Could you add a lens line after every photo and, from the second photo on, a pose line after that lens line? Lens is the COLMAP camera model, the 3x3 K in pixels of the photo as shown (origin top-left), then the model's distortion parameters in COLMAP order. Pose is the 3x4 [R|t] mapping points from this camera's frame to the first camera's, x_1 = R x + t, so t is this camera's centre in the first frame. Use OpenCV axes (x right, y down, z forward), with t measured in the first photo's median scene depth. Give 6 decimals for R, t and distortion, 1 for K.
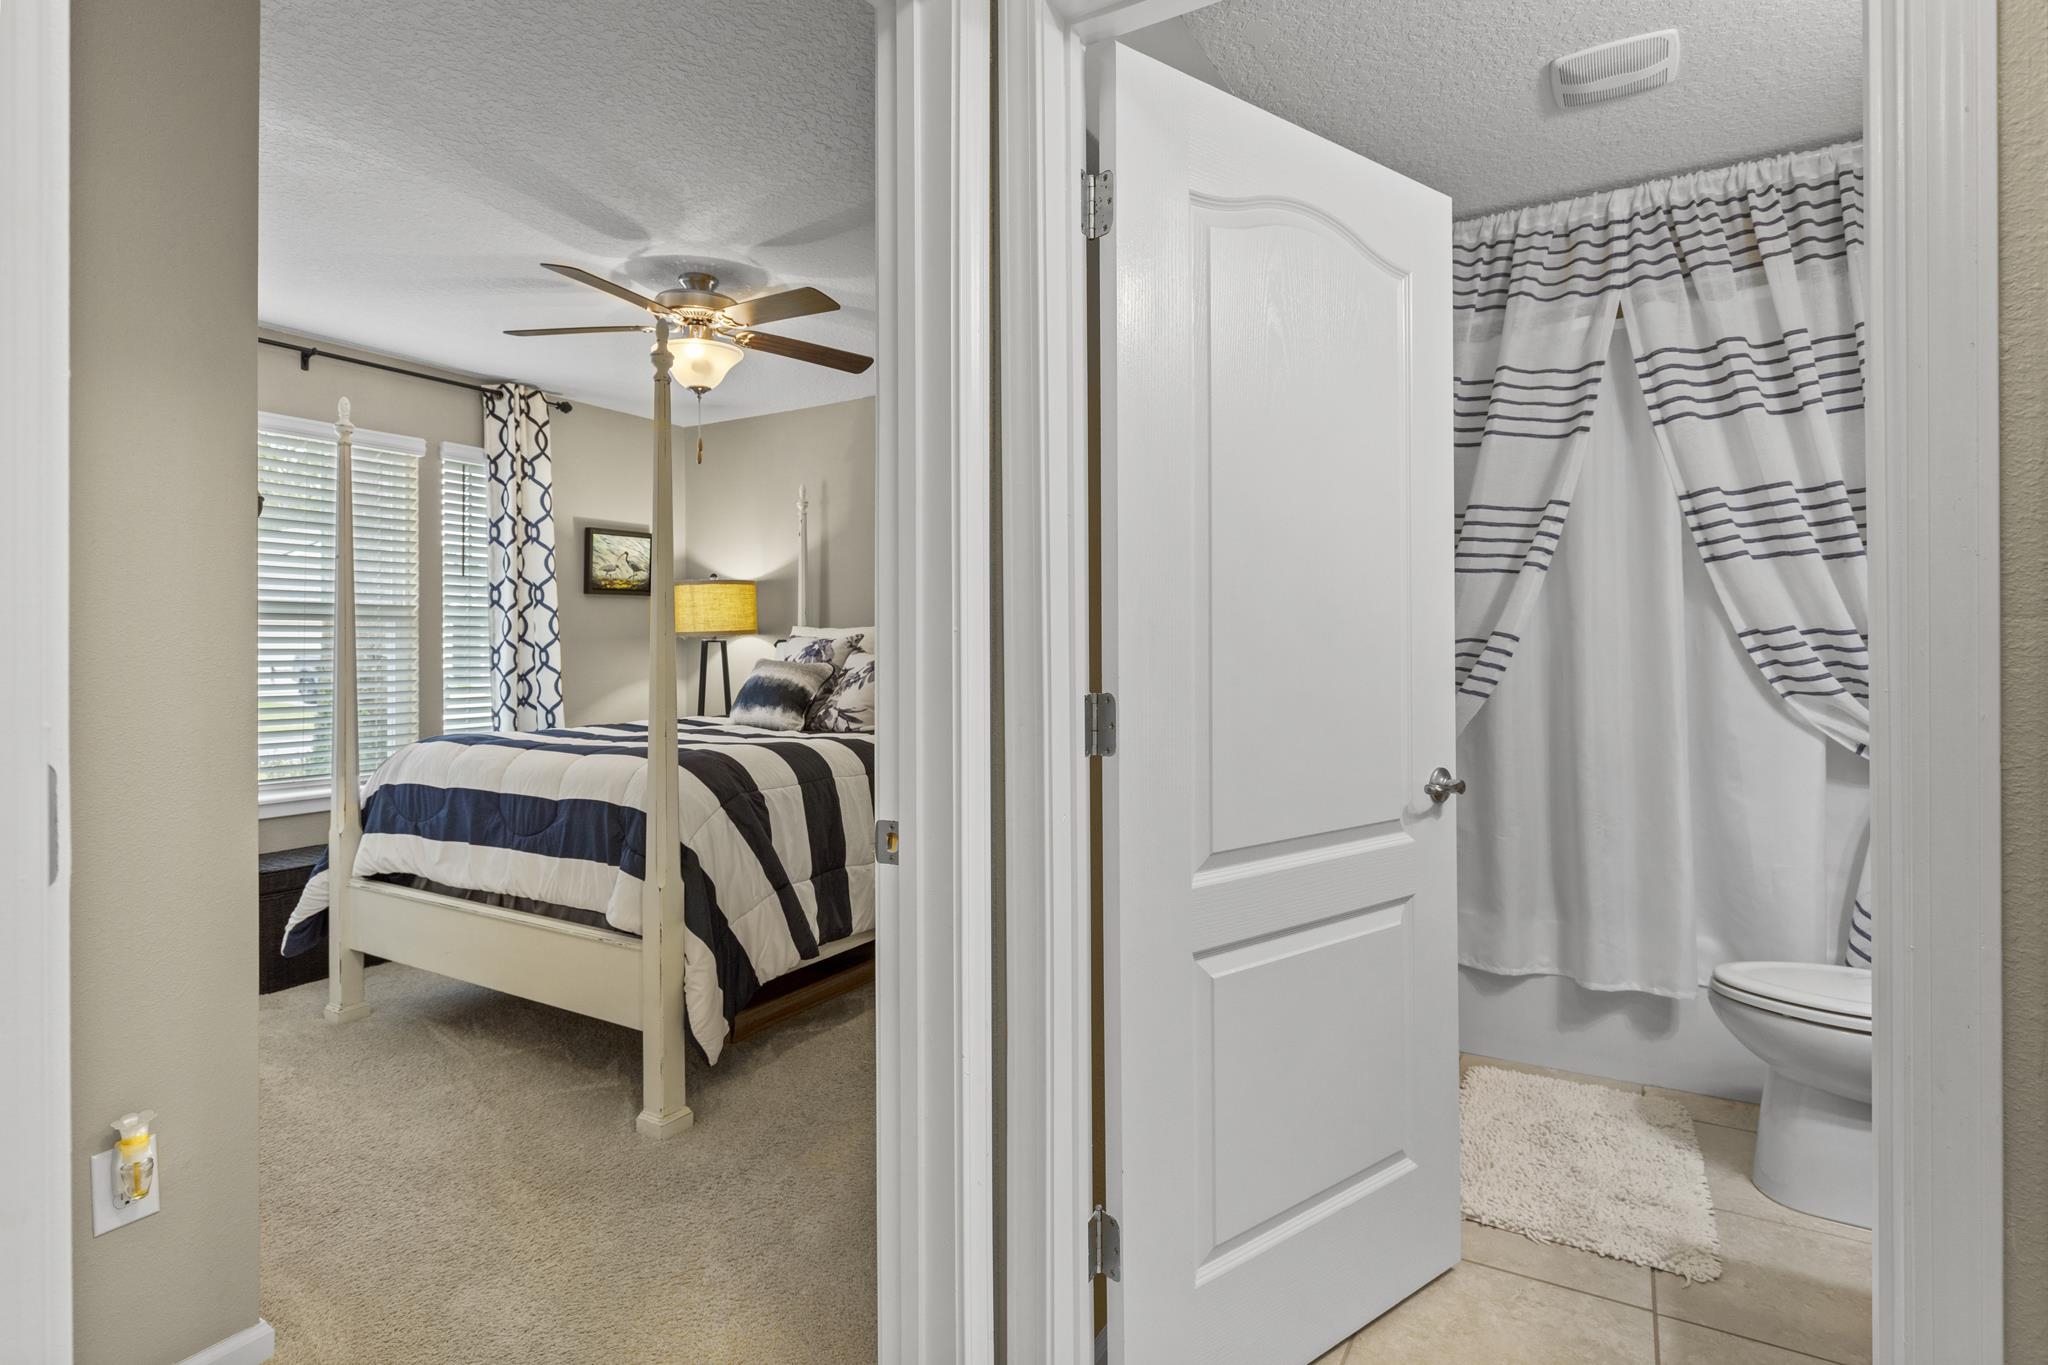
lens RADIAL K [[1022.8, 0, 1023.3], [0, 1022.8, 618.7], [0, 0, 1]] dist [-0.007226, -0.000787]
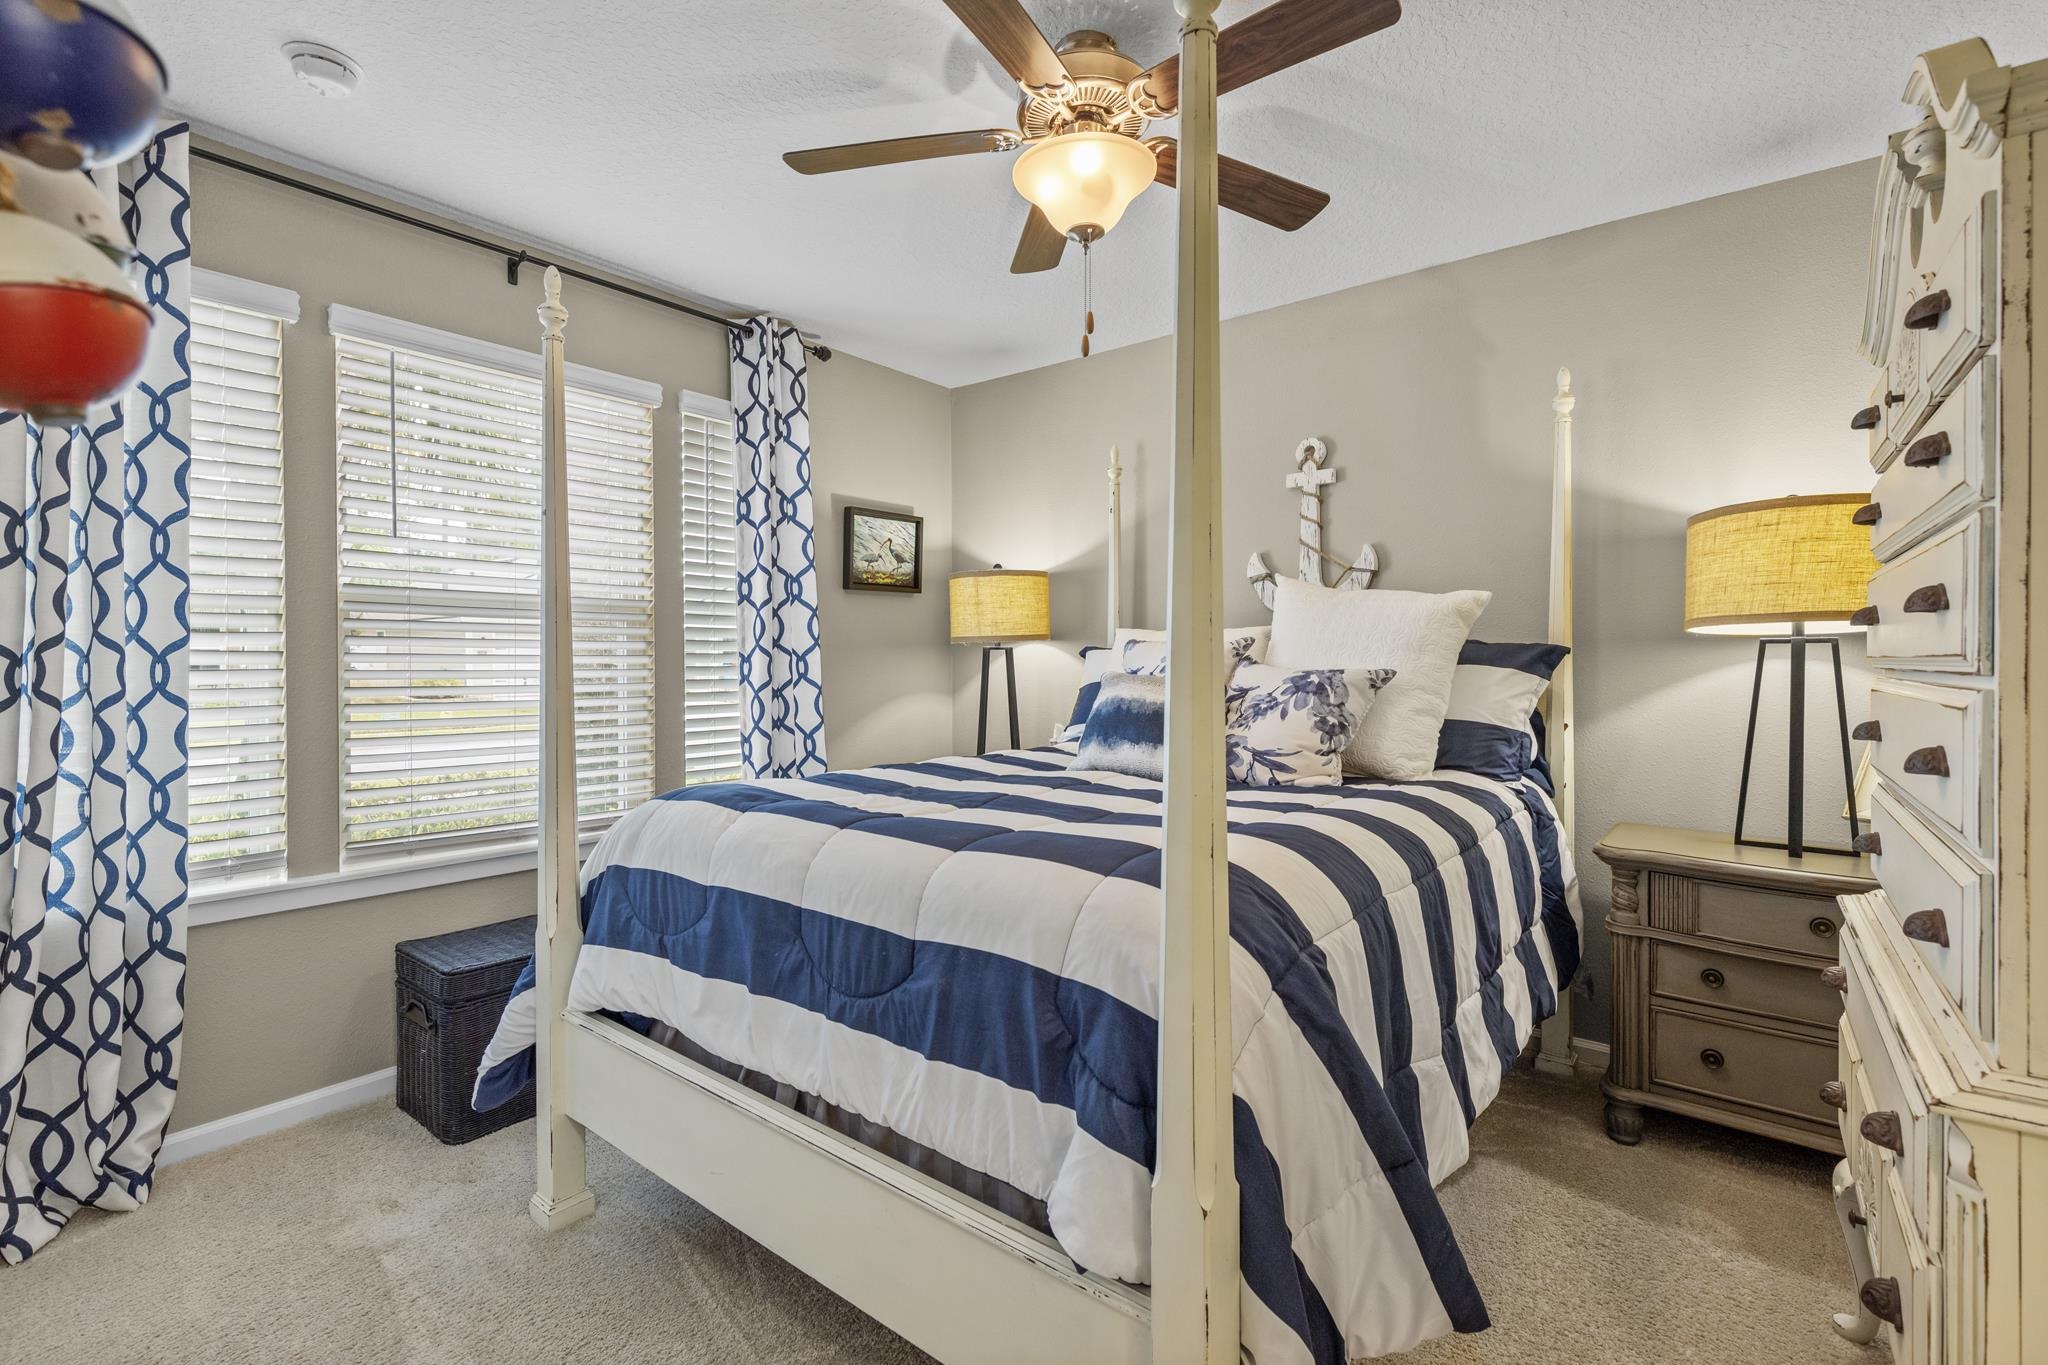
lens RADIAL K [[930.1, 0, 1017.8], [0, 930.1, 648.4], [0, 0, 1]] dist [0.002909, -0.001465]
pose [[0.988327, 0.003531, -0.152310, -0.199968], [-0.001013, 0.999862, 0.016603, 0.011144], [0.152347, -0.016255, 0.988193, 0.322627]]
